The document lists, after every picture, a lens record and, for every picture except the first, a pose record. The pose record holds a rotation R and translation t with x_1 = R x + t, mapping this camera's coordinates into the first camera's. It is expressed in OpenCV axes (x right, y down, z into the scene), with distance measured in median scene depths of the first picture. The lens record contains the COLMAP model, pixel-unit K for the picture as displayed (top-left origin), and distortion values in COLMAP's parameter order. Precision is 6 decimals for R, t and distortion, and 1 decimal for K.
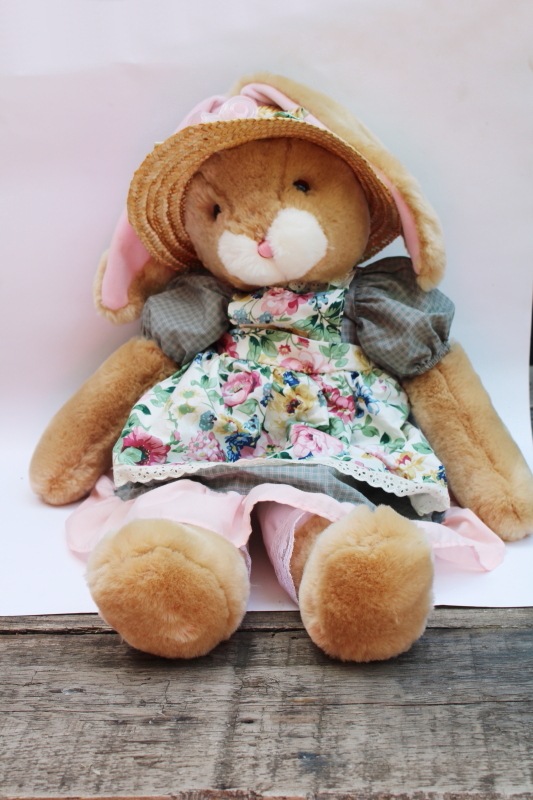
lens RADIAL K [[1244.2, 0, 266.5], [0, 1244.2, 400.0], [0, 0, 1]] dist [-0.044665, -0.081646]
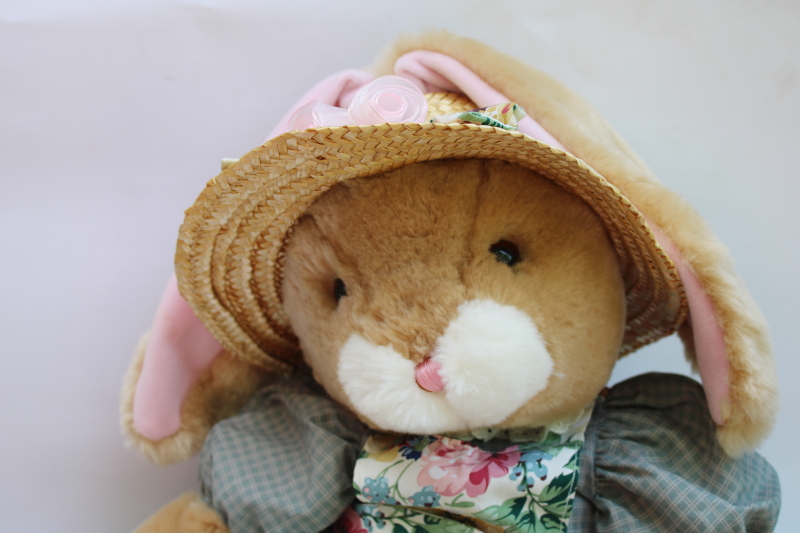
lens RADIAL K [[1244.2, 0, 400.0], [0, 1244.2, 266.5], [0, 0, 1]] dist [-0.044665, -0.081646]
pose [[0.999099, 0.039739, -0.014929, -0.007158], [-0.040676, 0.996800, -0.068813, -0.125975], [0.012146, 0.069359, 0.997518, 0.473822]]
